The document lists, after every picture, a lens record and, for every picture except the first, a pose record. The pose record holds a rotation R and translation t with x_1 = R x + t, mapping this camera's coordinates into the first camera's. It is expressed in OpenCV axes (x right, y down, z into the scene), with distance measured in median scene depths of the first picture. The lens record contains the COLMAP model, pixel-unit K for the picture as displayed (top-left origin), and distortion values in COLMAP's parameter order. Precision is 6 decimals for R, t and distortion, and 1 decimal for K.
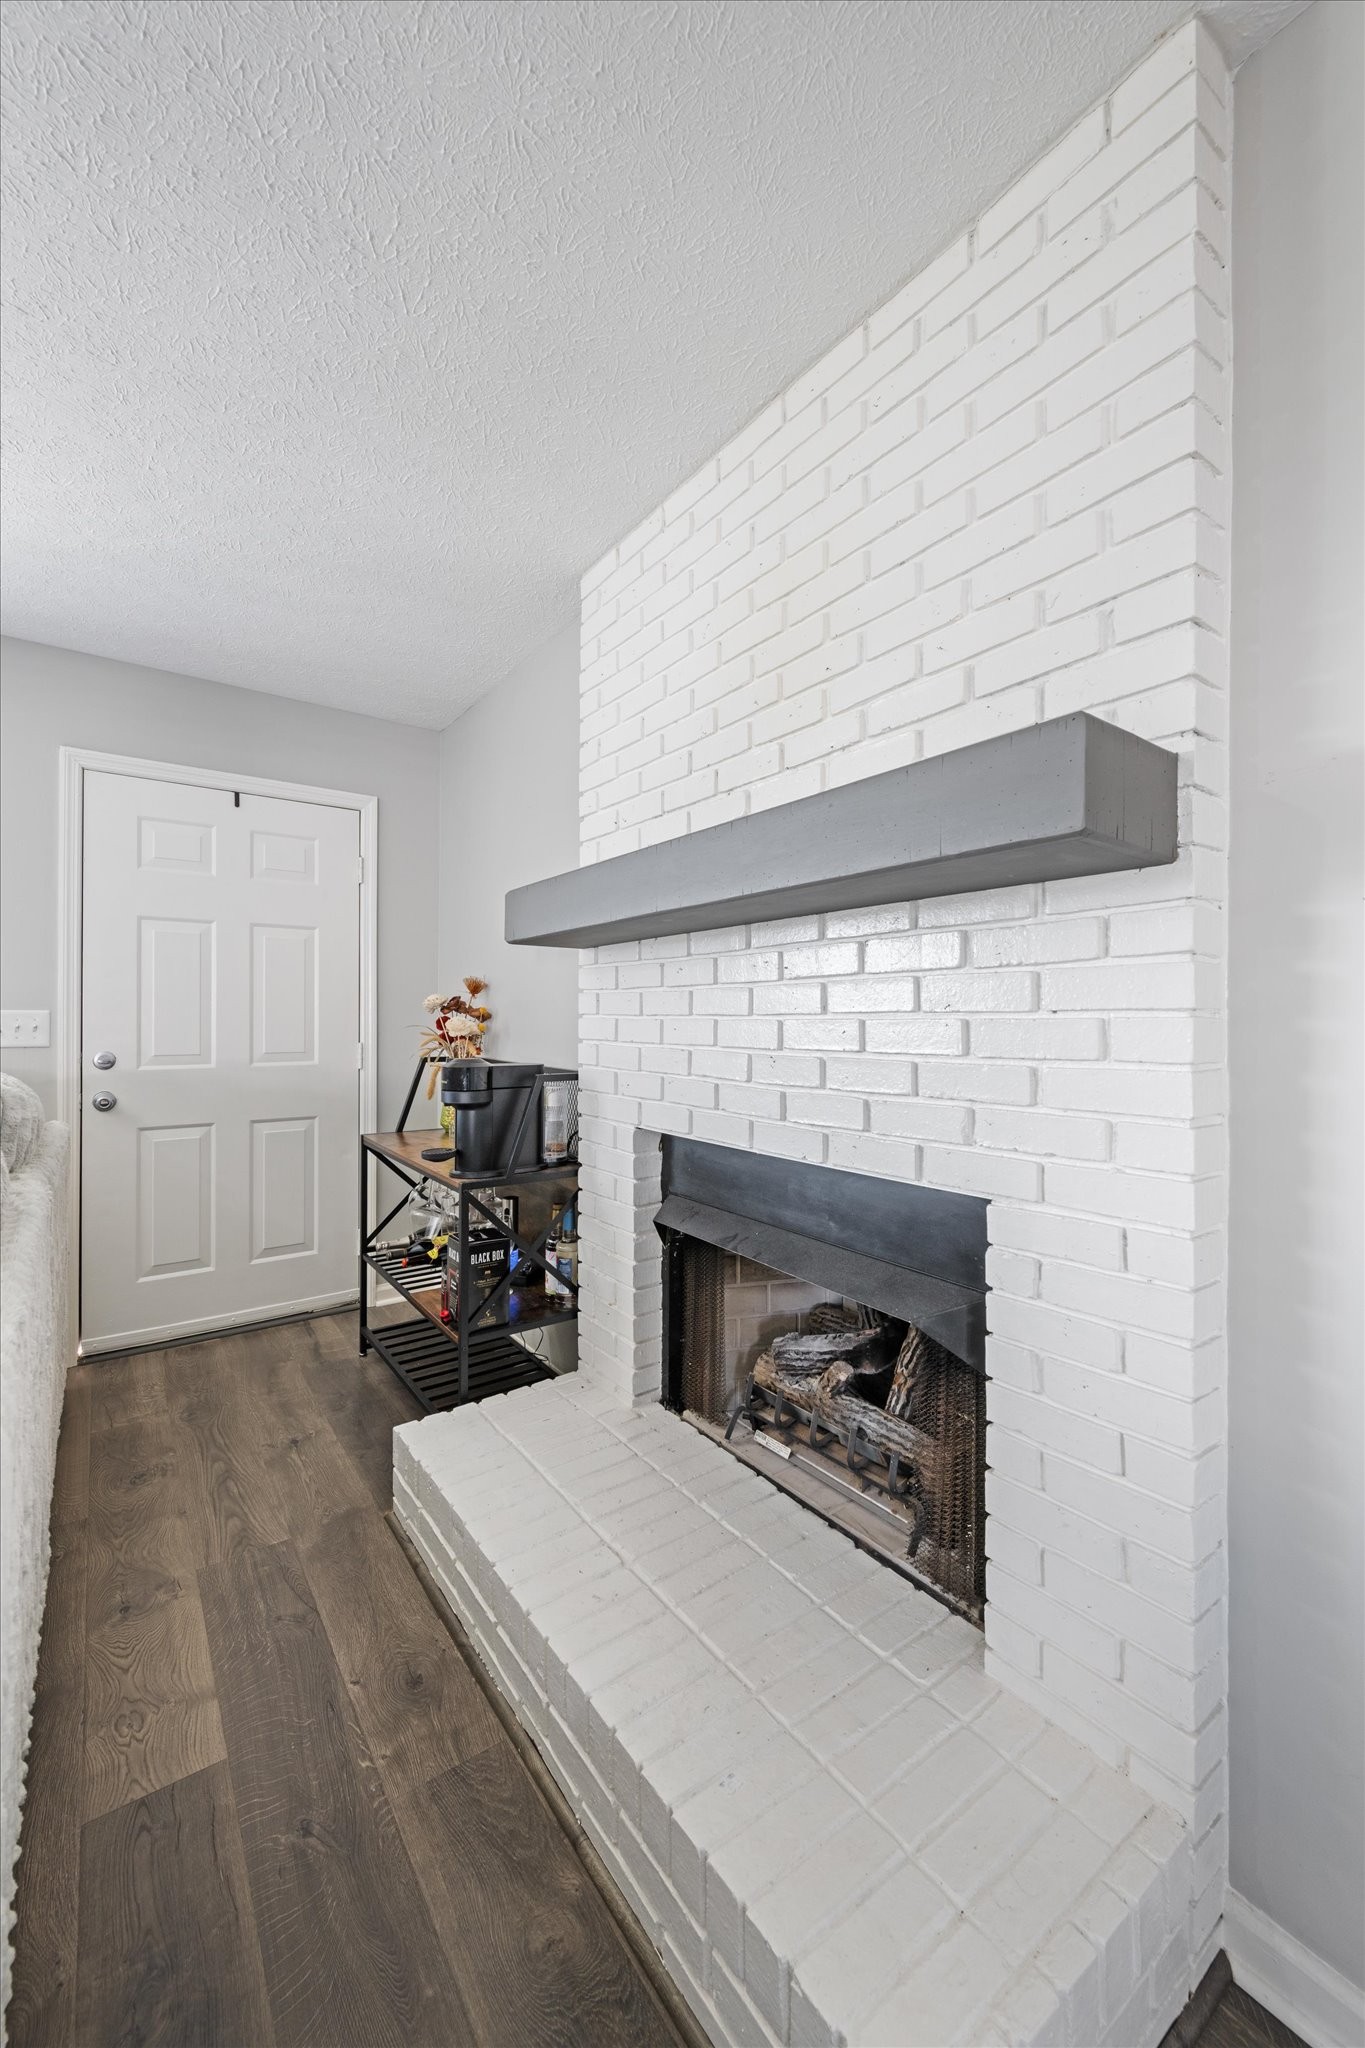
lens RADIAL K [[797.2, 0, 686.7], [0, 797.2, 1014.5], [0, 0, 1]] dist [-0.002799, -0.000051]
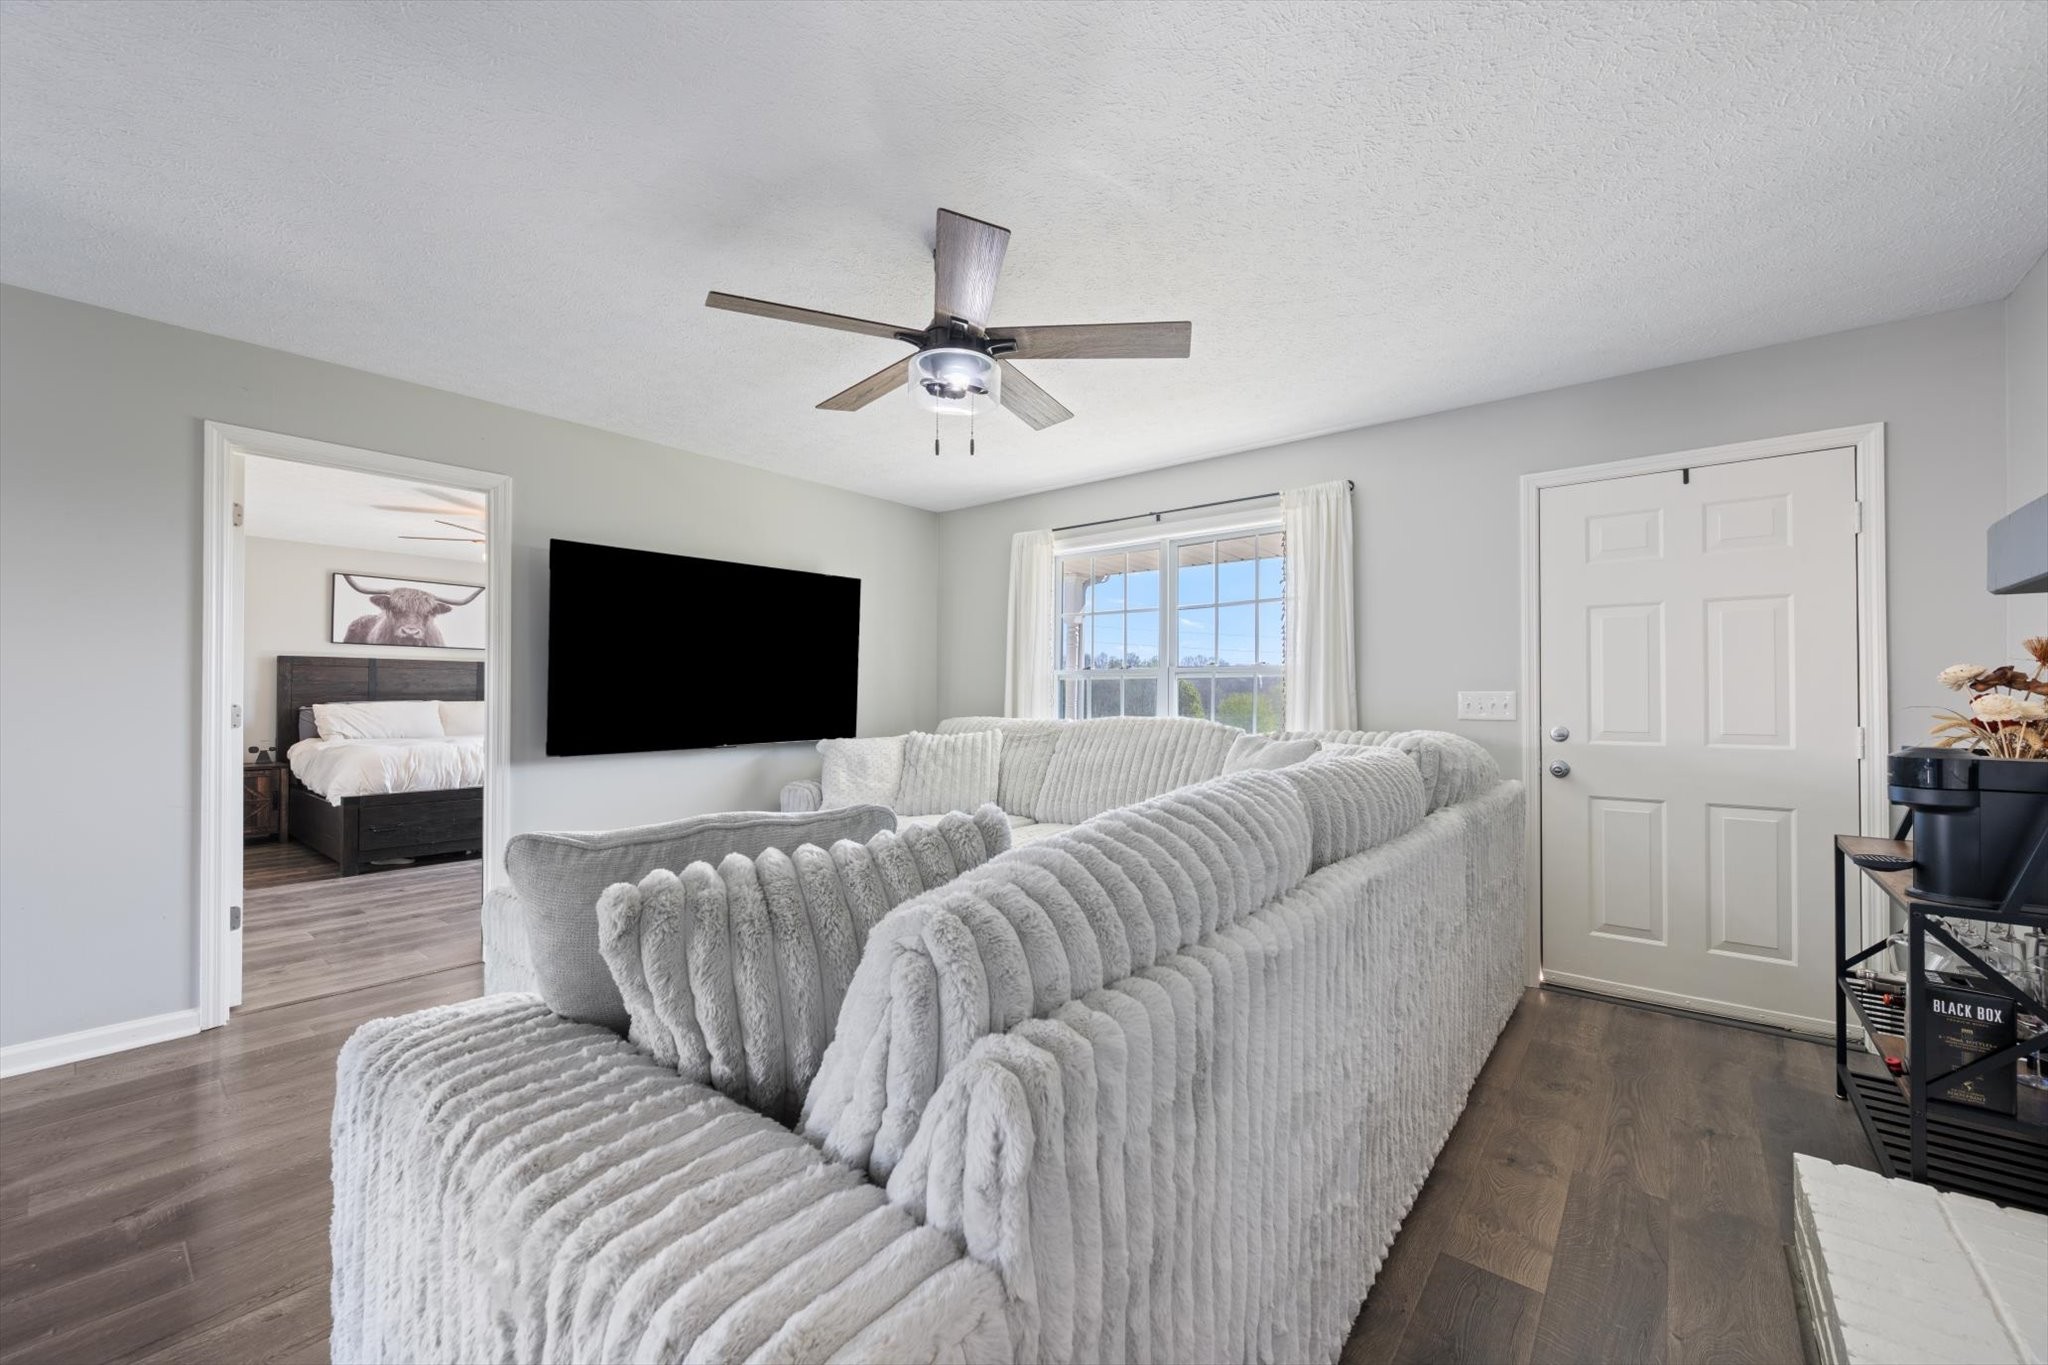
lens RADIAL K [[797.2, 0, 1025.3], [0, 797.2, 688.6], [0, 0, 1]] dist [-0.002799, -0.000051]
pose [[0.245143, -0.012592, -0.969405, 0.204572], [0.003008, 0.999921, -0.012228, 0.003388], [0.969482, 0.000082, 0.245162, -0.040527]]
